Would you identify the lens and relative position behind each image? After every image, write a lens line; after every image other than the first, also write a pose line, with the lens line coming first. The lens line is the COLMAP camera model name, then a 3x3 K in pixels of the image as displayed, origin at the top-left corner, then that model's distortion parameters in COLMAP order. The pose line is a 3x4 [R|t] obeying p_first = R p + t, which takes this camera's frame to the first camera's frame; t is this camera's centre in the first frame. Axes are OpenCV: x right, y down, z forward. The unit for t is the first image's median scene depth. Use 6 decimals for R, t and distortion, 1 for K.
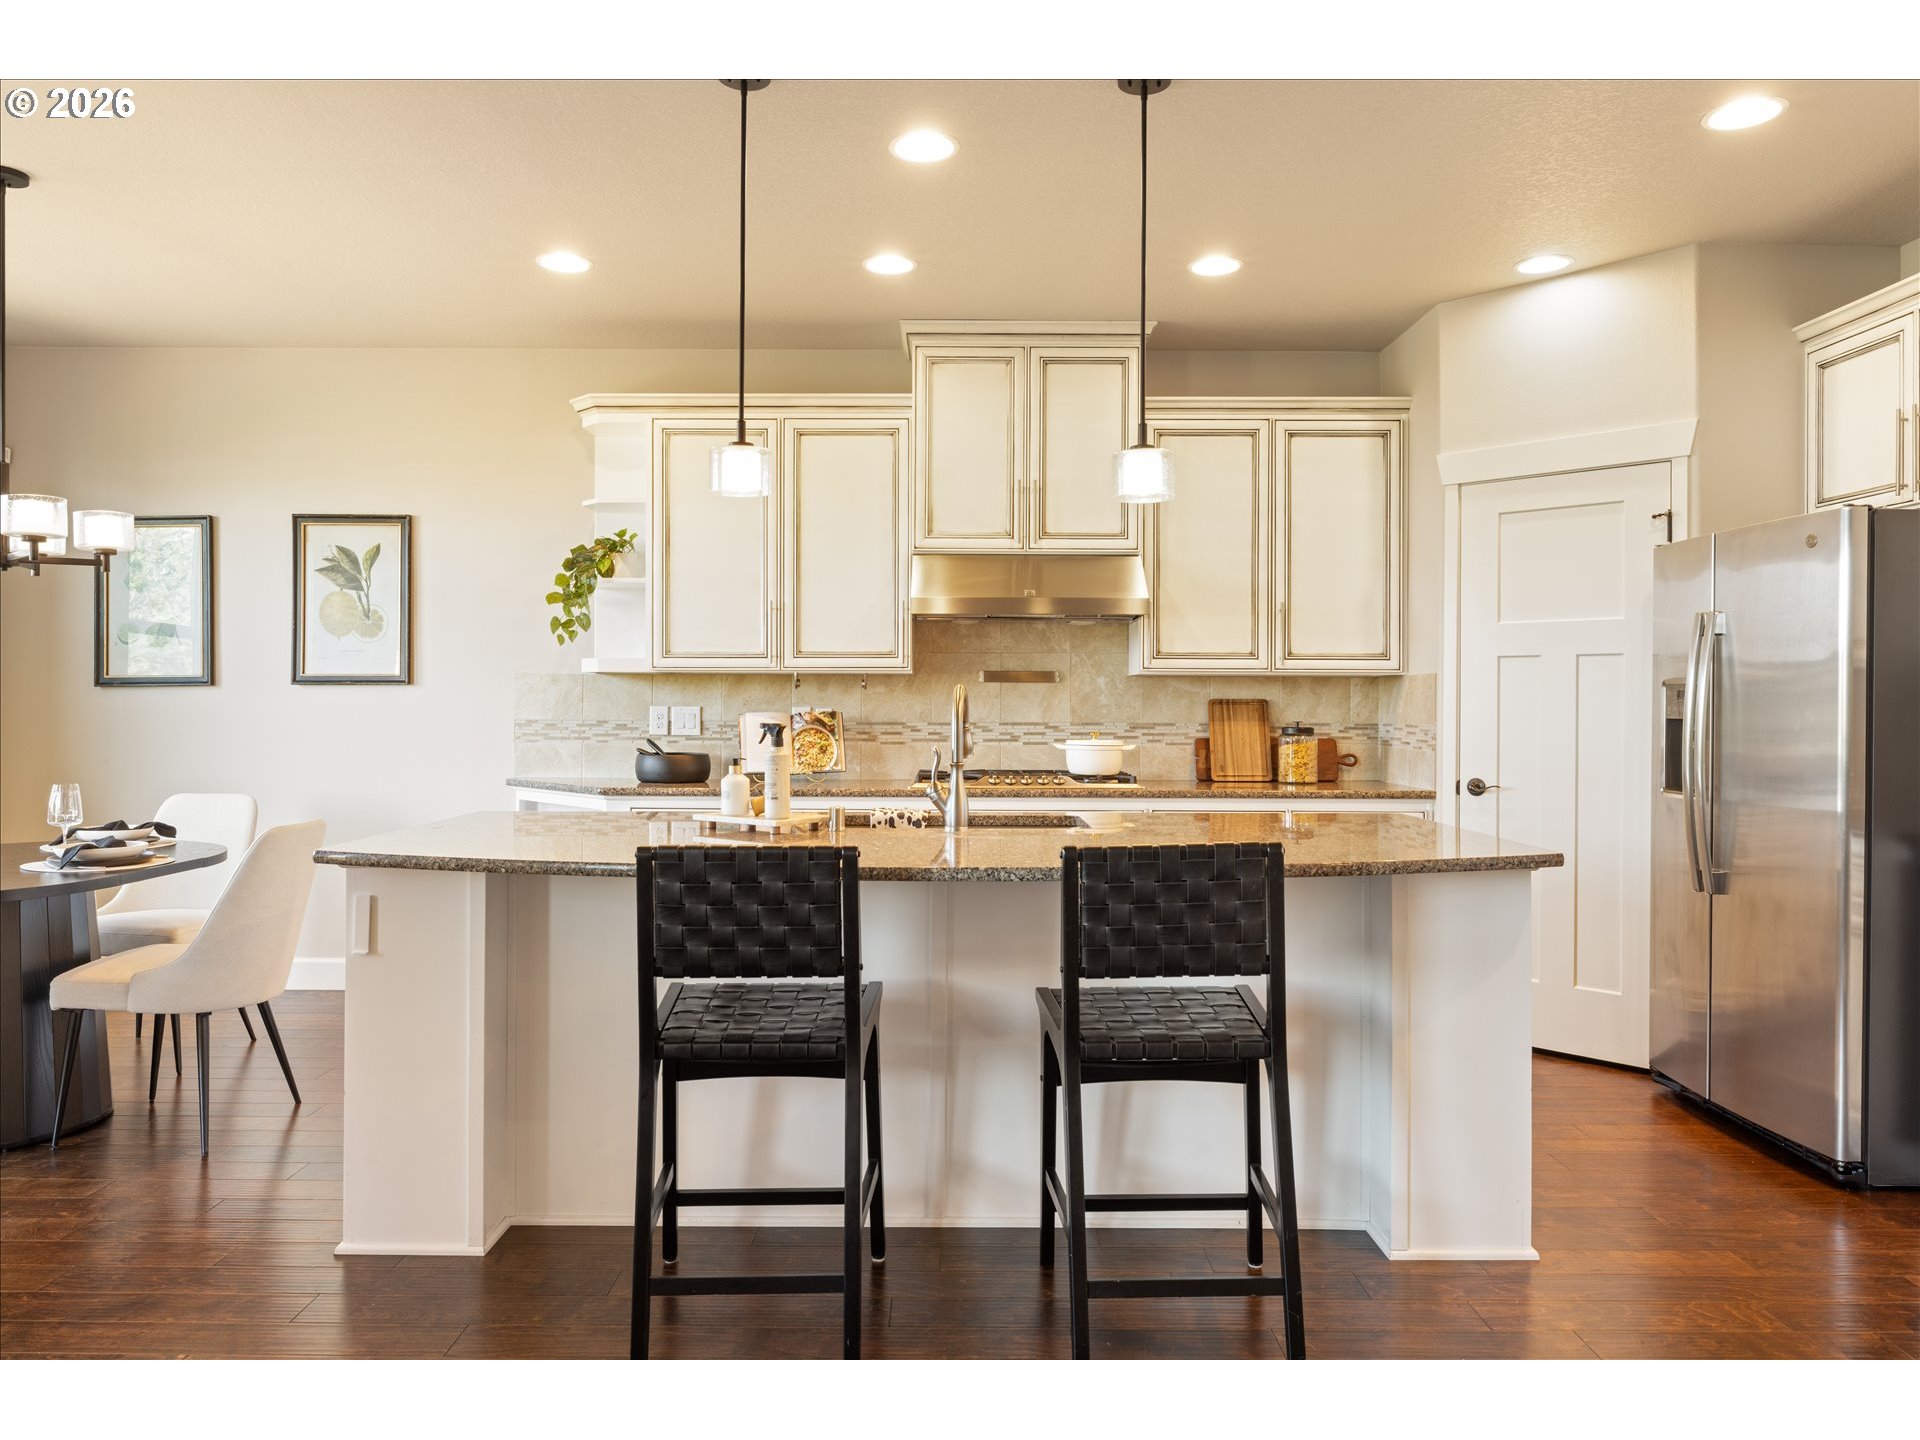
lens RADIAL K [[1286.6, 0, 952.0], [0, 1286.6, 702.9], [0, 0, 1]] dist [-0.004490, 0.000438]
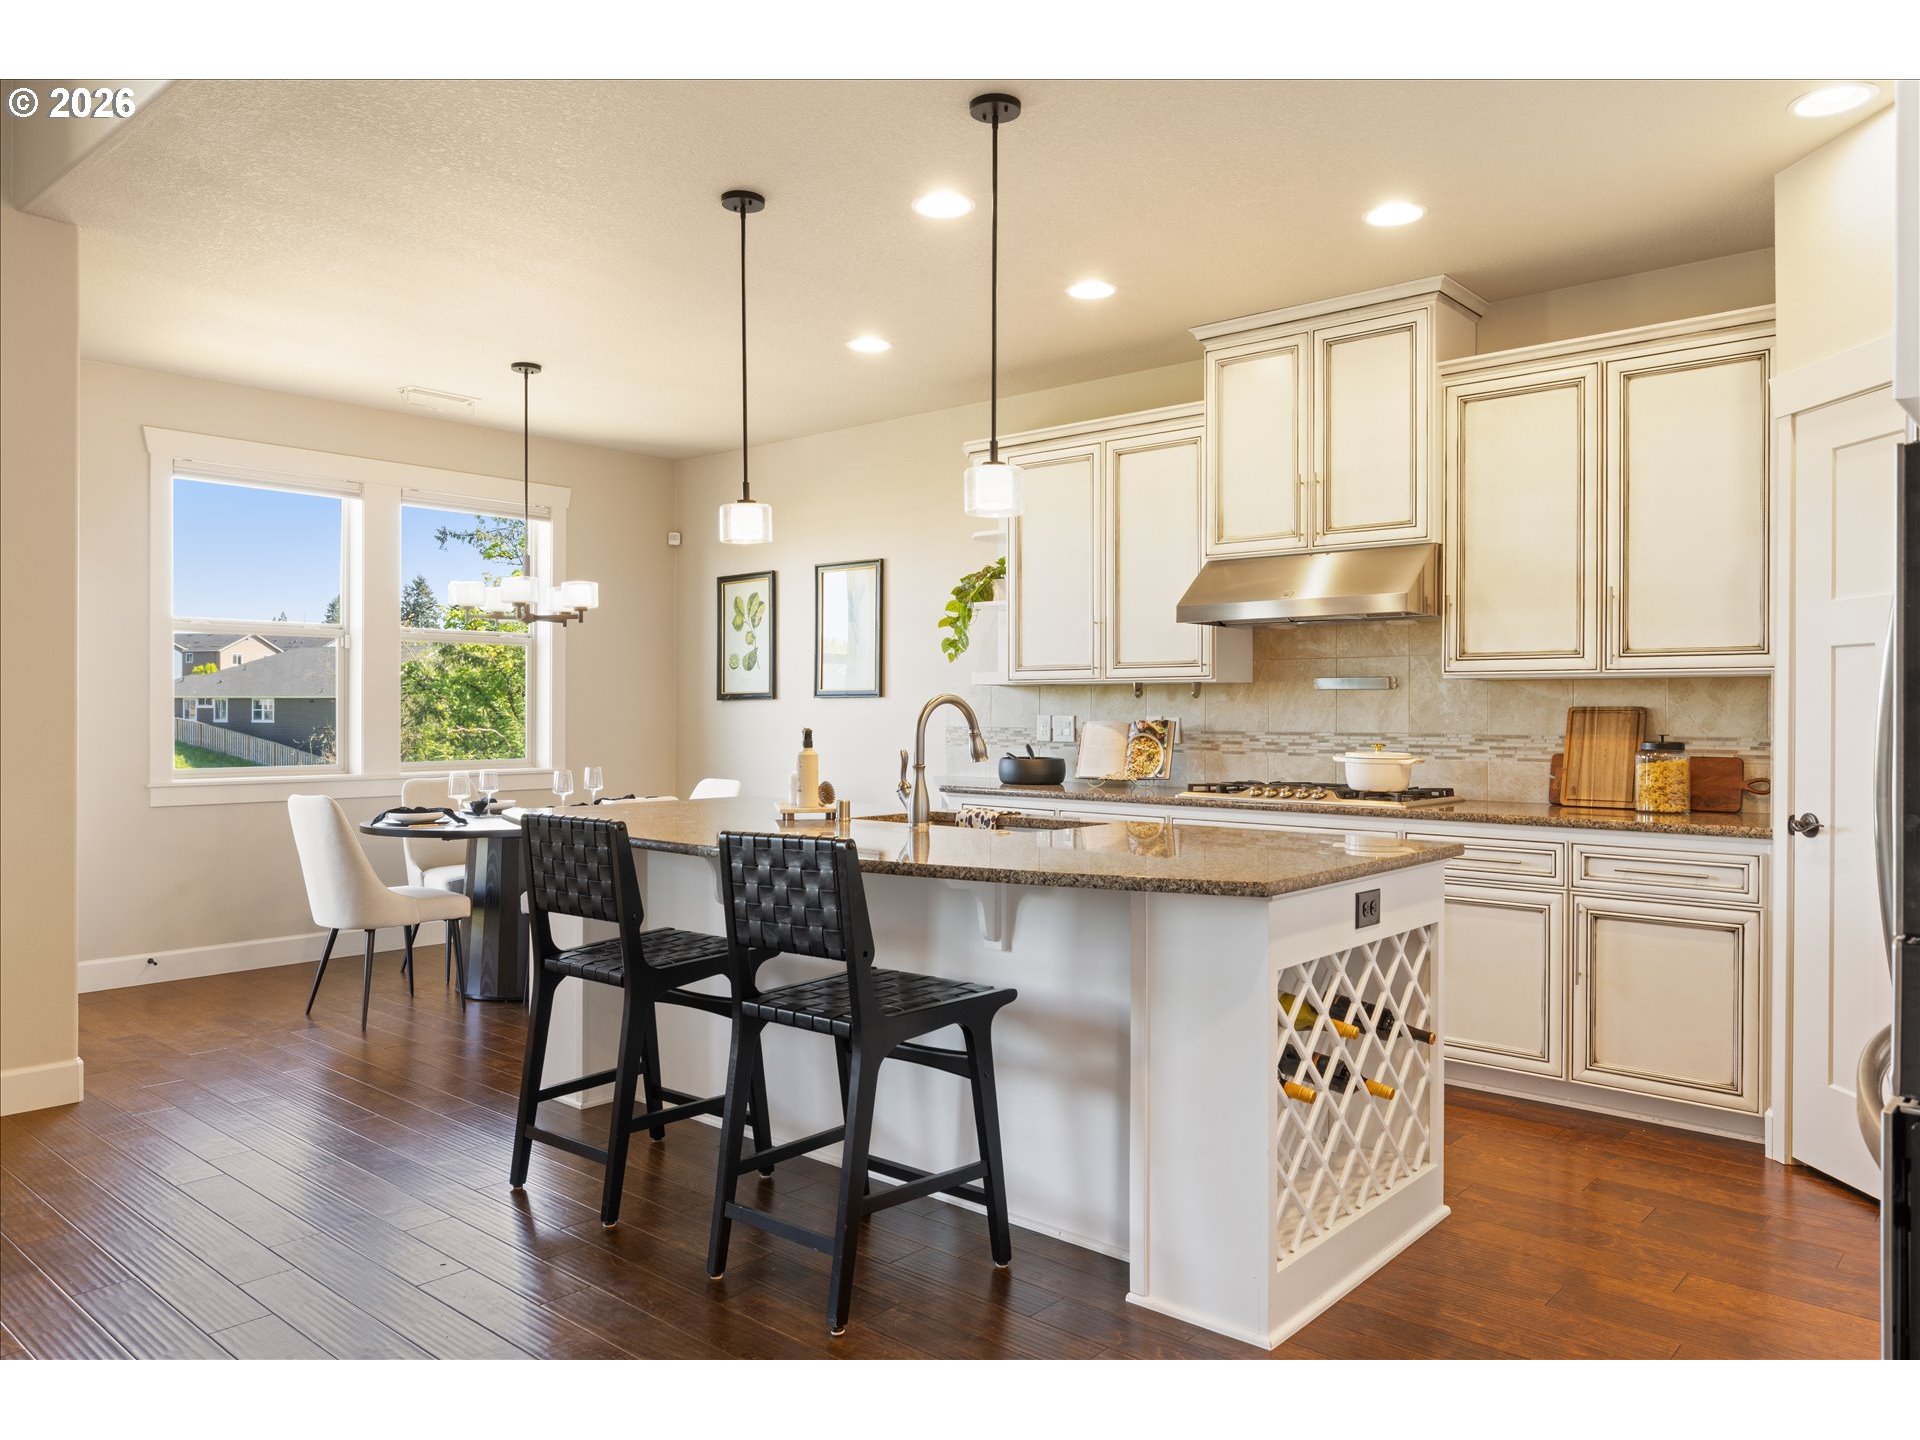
lens RADIAL K [[1330.1, 0, 963.0], [0, 1330.1, 713.4], [0, 0, 1]] dist [-0.001668, 0.001137]
pose [[0.754596, -0.000170, -0.656189, 0.488187], [0.000158, 1.000000, -0.000077, 0.001340], [0.656189, -0.000045, 0.754596, 0.100664]]
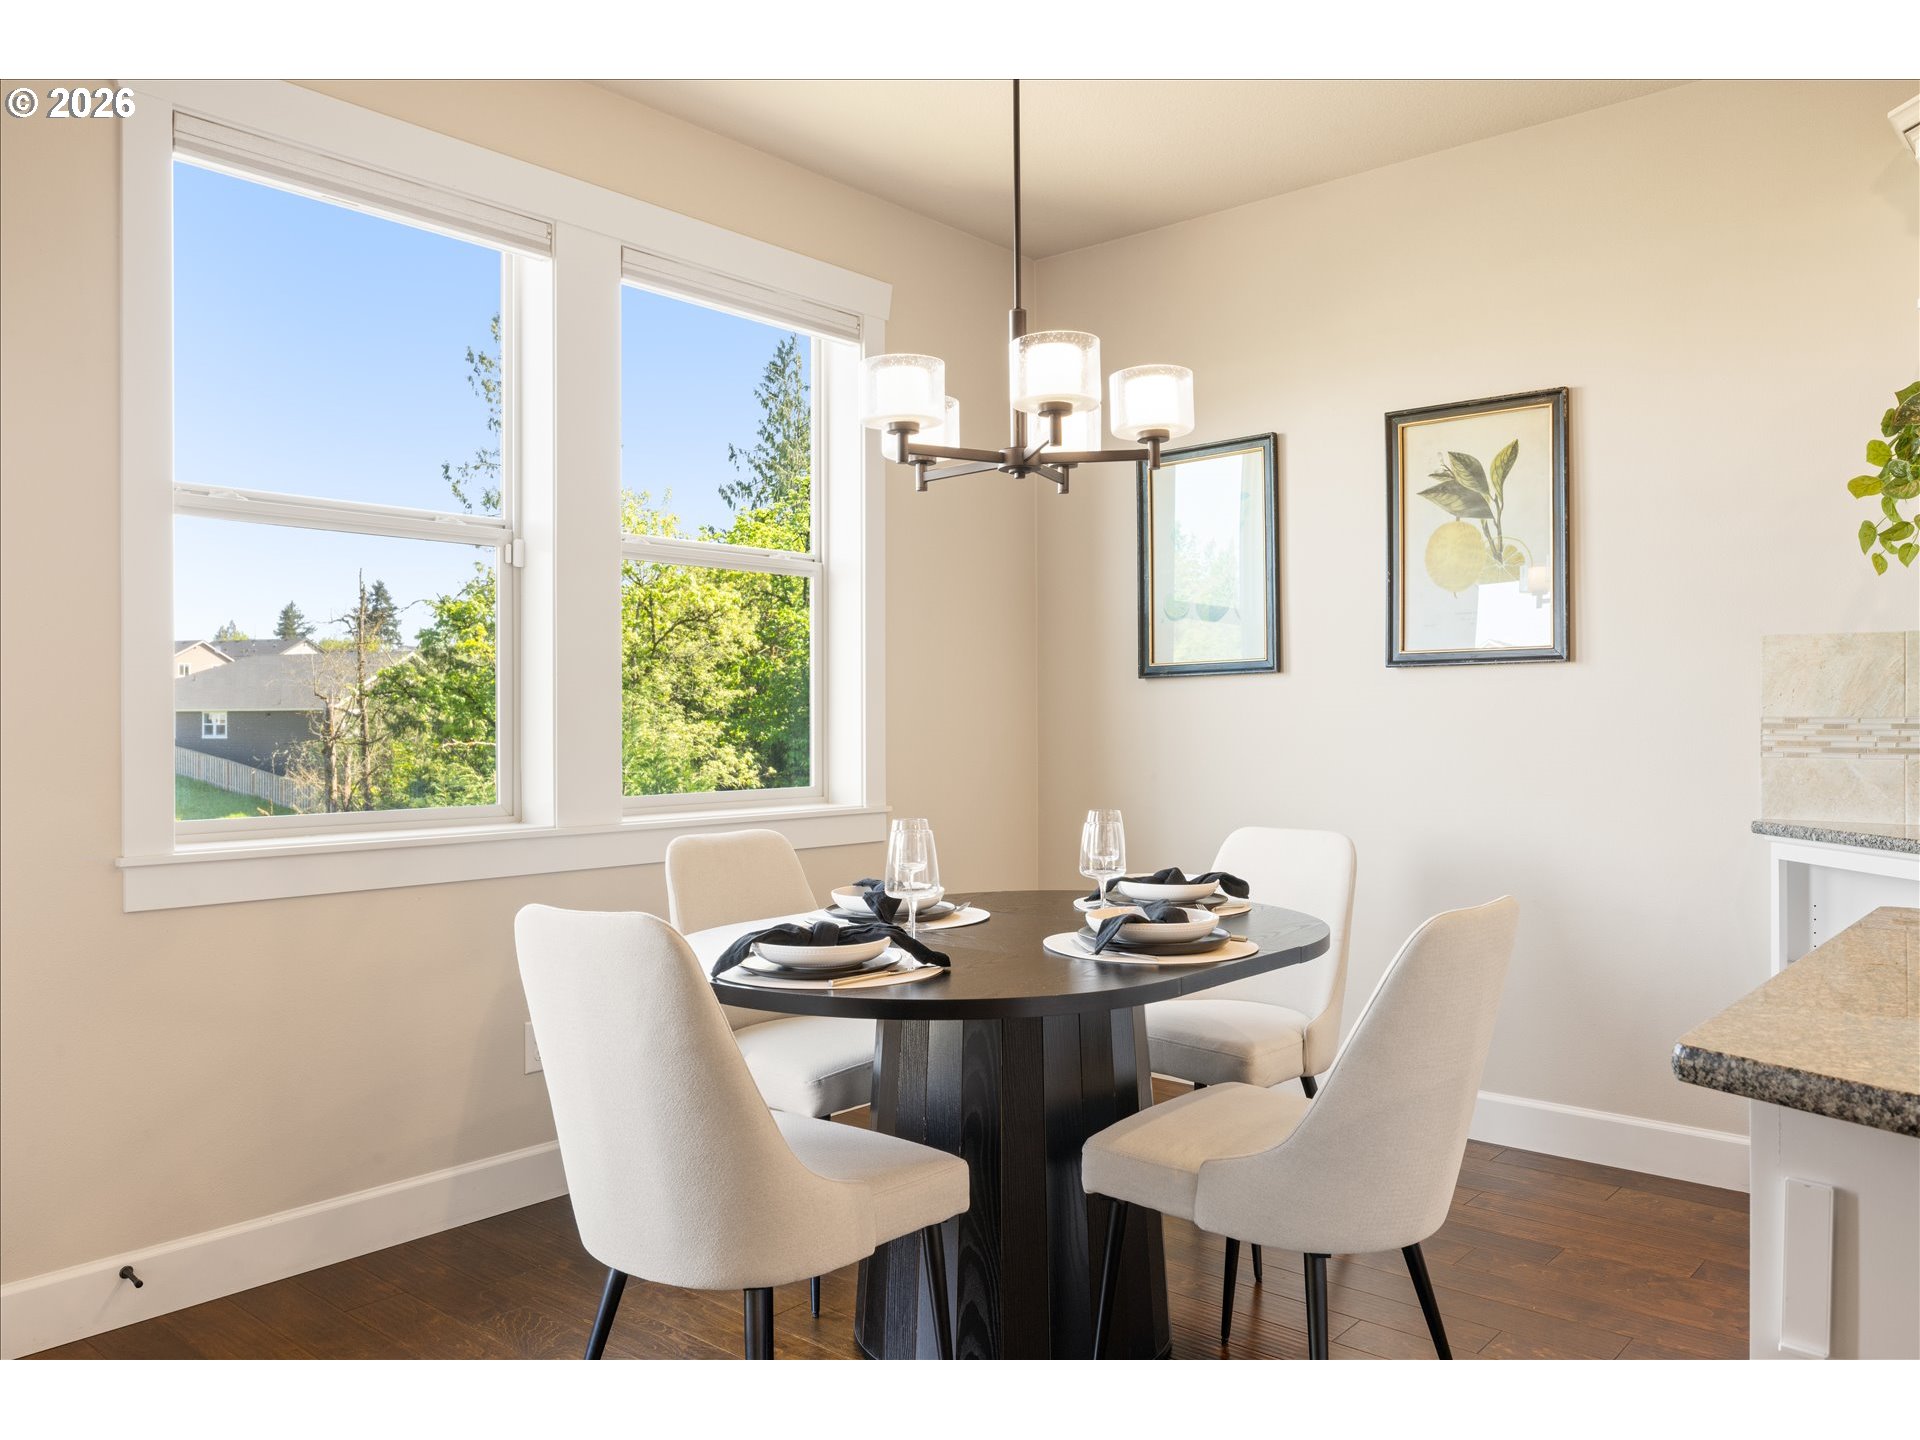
lens RADIAL K [[1414.3, 0, 960.0], [0, 1414.3, 720.0], [0, 0, 1]] dist [0.001758, 0.000022]
pose [[0.756371, -0.007130, -0.654104, -0.208765], [0.007181, 0.999971, -0.002596, 0.013990], [0.654103, -0.002733, 0.756400, 0.310054]]
